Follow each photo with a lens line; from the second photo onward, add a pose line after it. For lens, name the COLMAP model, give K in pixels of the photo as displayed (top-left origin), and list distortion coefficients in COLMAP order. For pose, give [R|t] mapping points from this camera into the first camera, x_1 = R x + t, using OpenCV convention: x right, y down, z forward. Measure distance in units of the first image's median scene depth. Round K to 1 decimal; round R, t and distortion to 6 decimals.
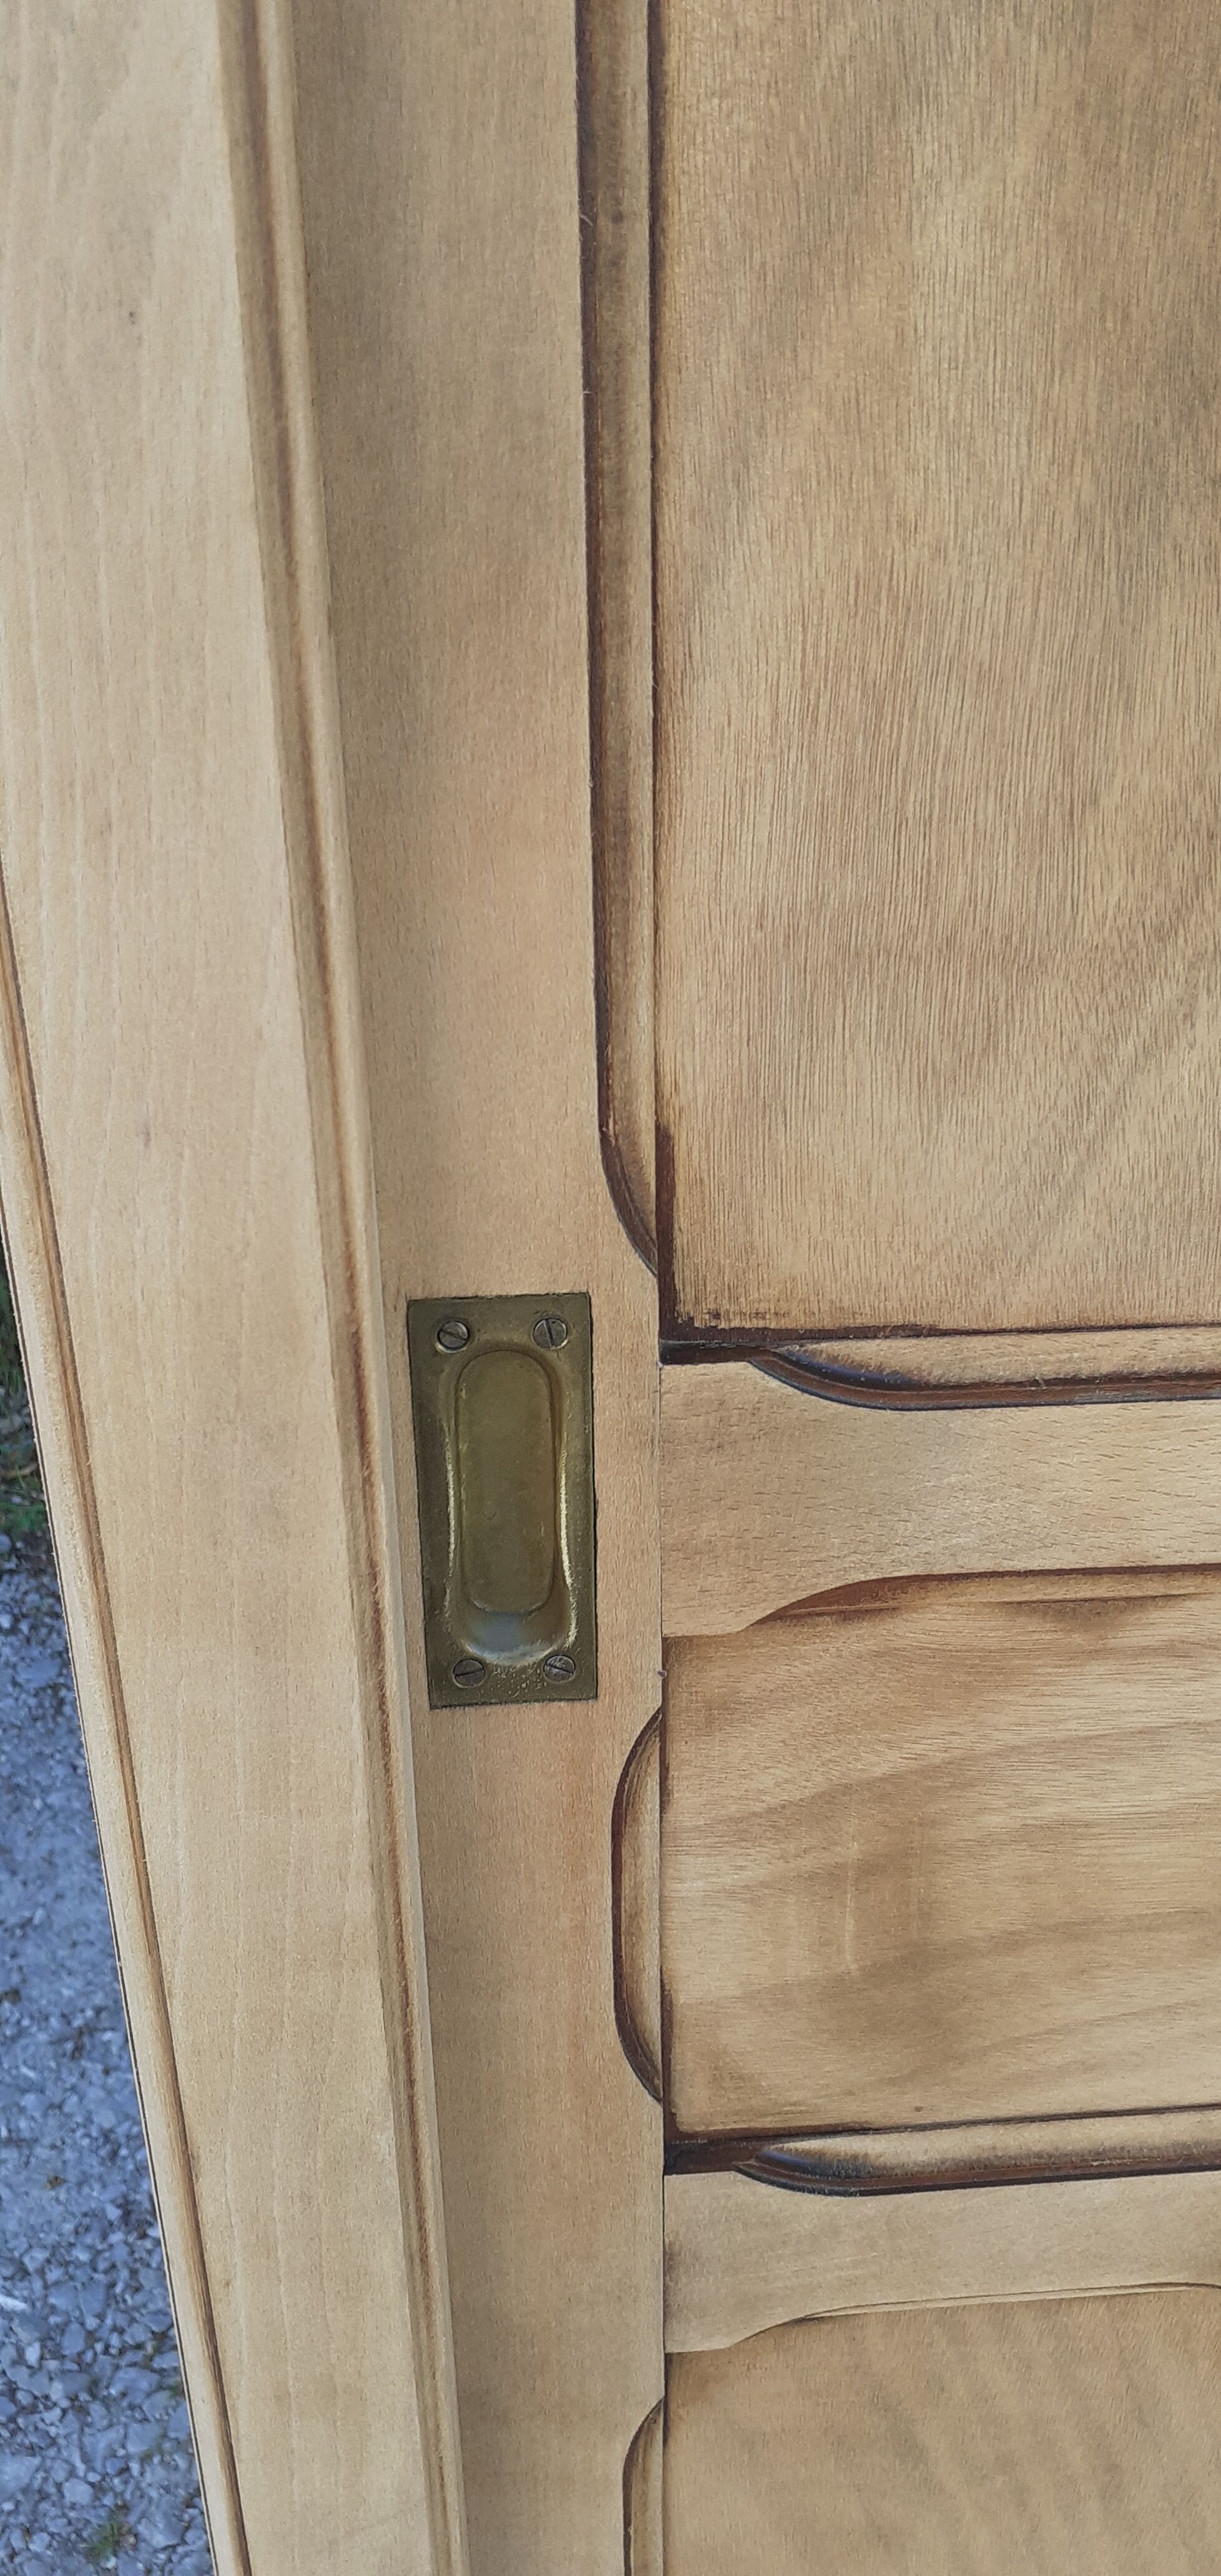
lens RADIAL K [[2067.7, 0, 628.8], [0, 2067.7, 1335.0], [0, 0, 1]] dist [0.047982, -0.081191]
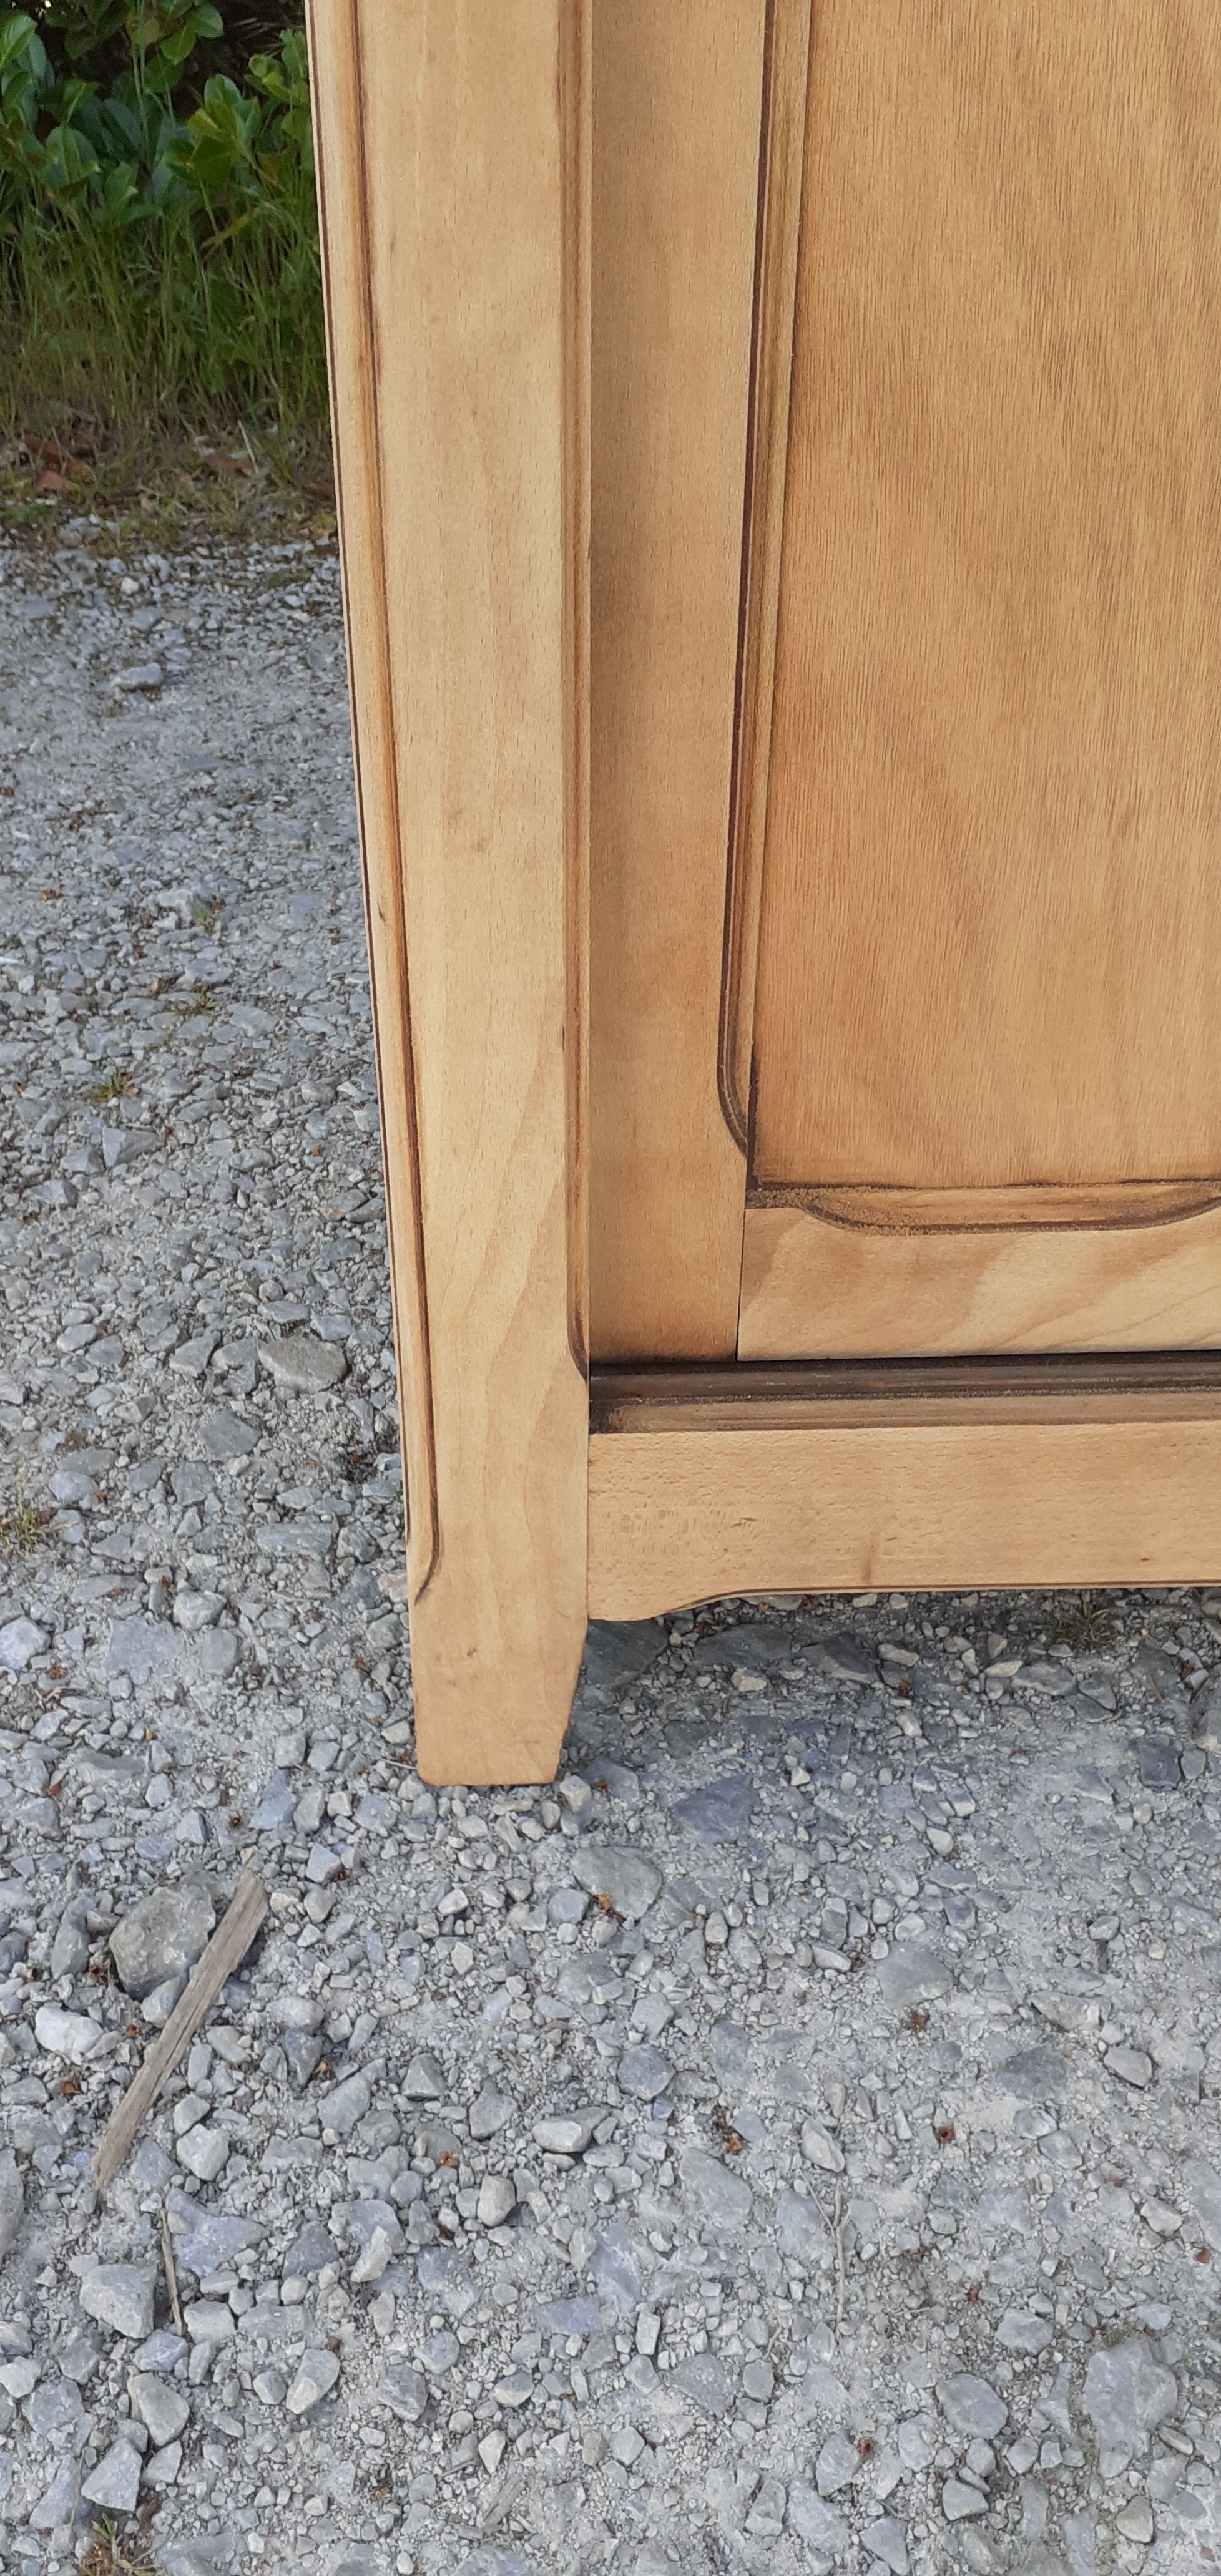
lens RADIAL K [[2067.7, 0, 660.1], [0, 2067.7, 1330.8], [0, 0, 1]] dist [0.047982, -0.081191]
pose [[0.999158, 0.039438, 0.011291, -0.039480], [-0.040759, 0.985543, 0.164449, 1.408682], [-0.004642, -0.164771, 0.986321, 0.226407]]
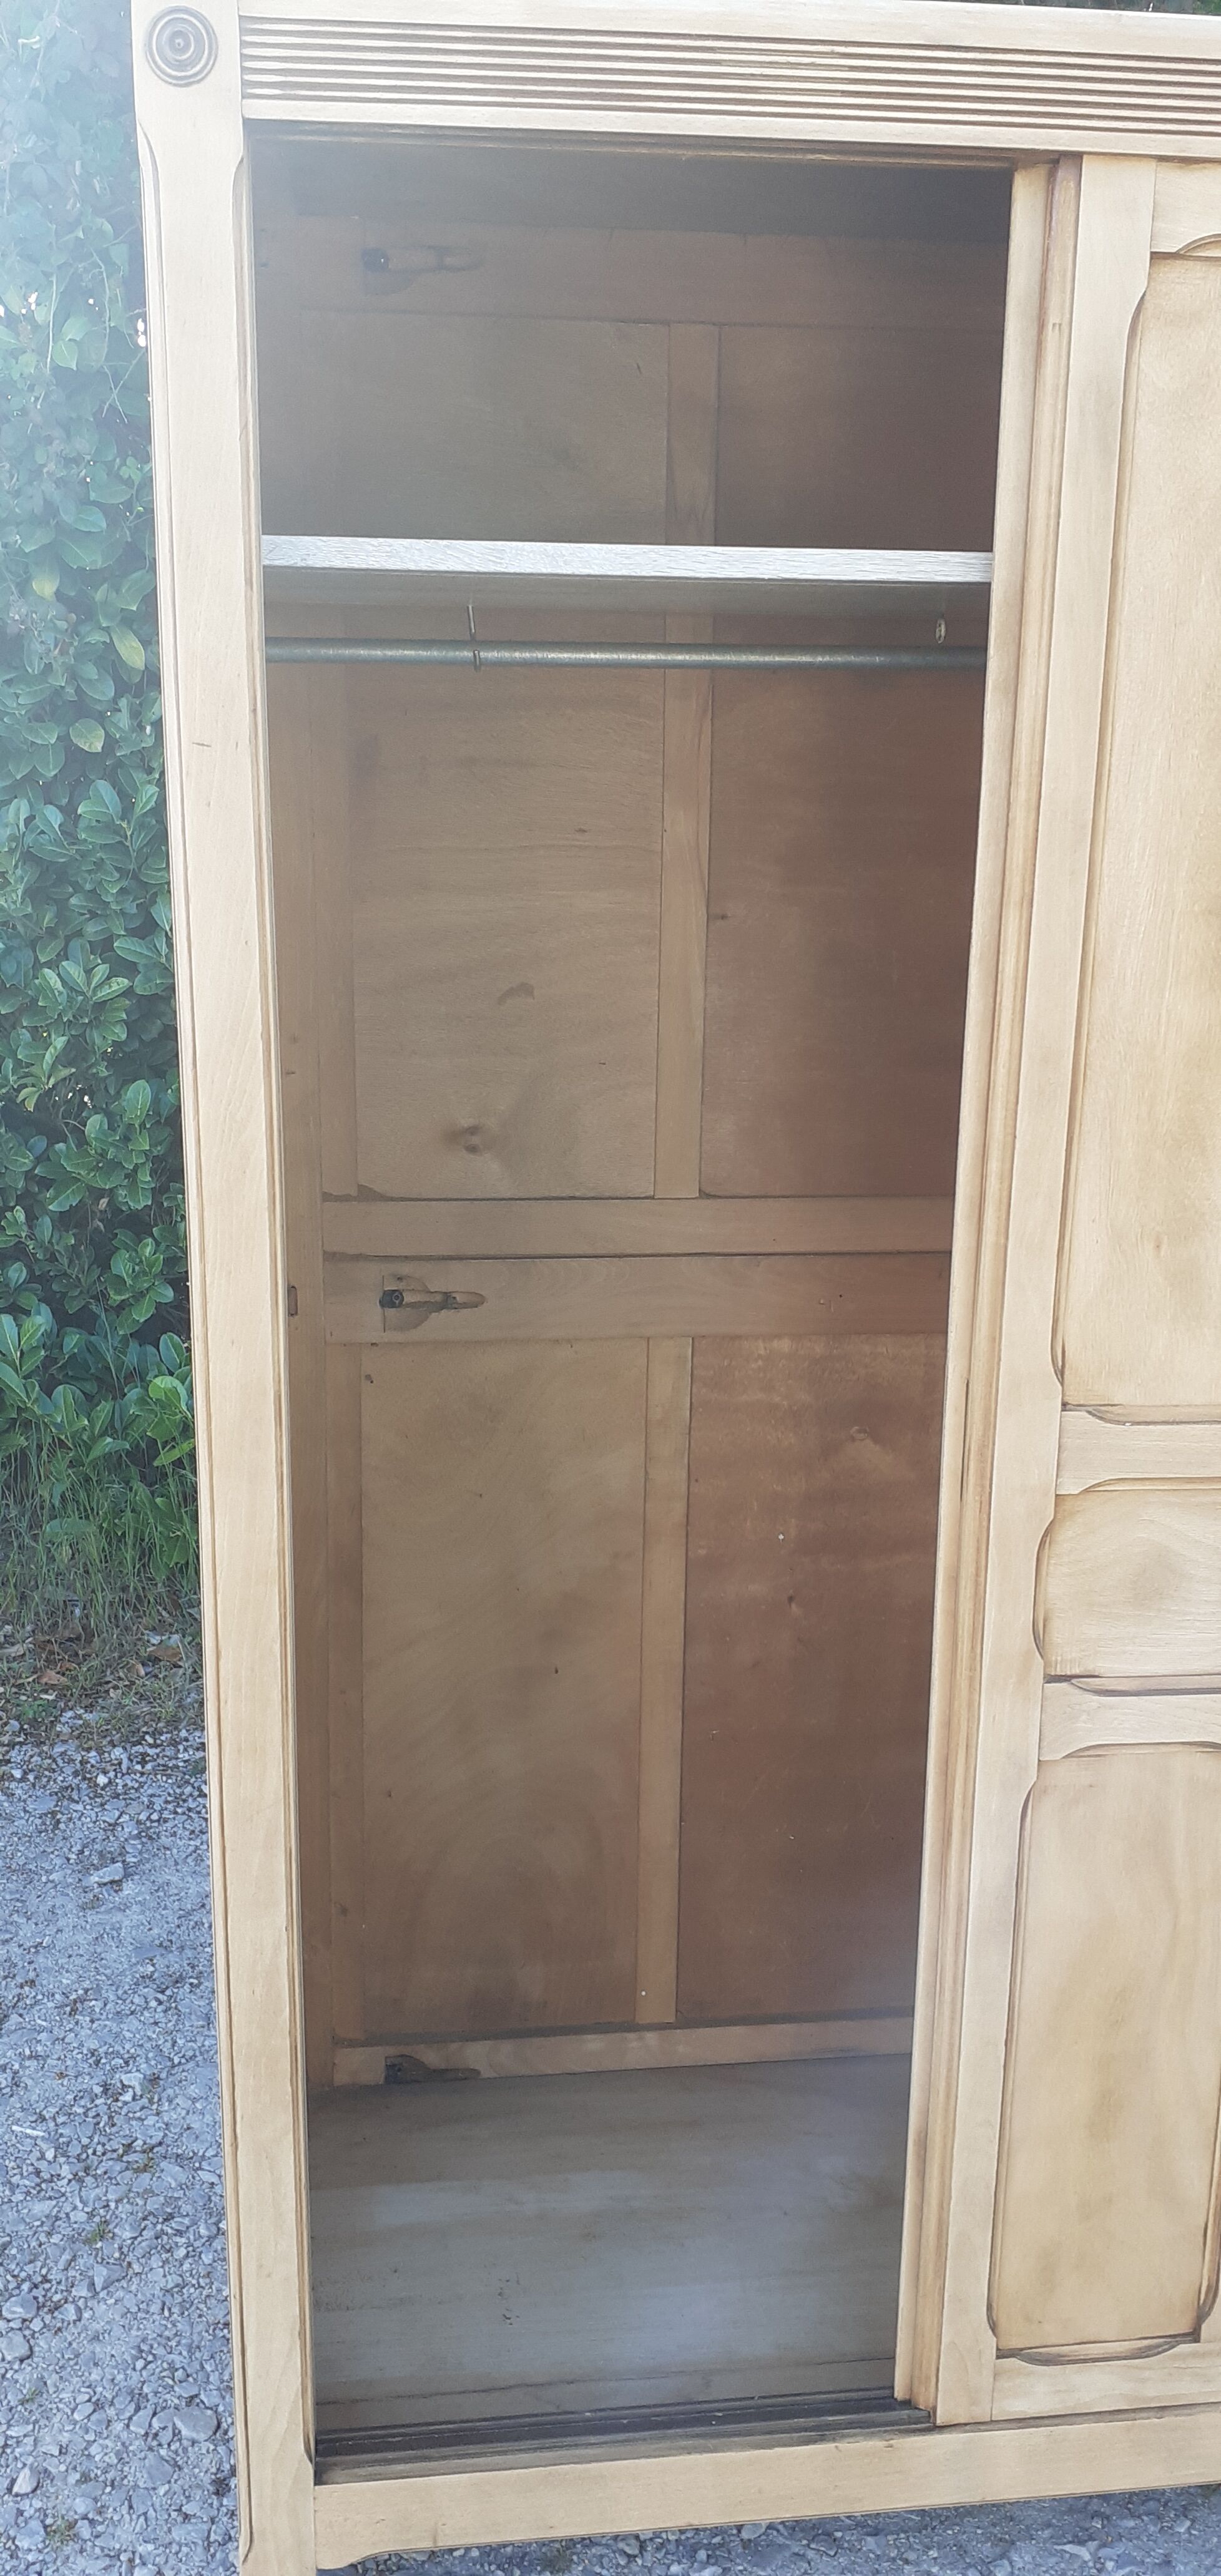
lens RADIAL K [[2067.7, 0, 662.8], [0, 2067.7, 1273.3], [0, 0, 1]] dist [0.047982, -0.081191]
pose [[0.998727, 0.015767, 0.047911, 0.308755], [-0.005625, 0.978776, -0.204855, 0.428711], [-0.050125, 0.204325, 0.977619, -2.234784]]
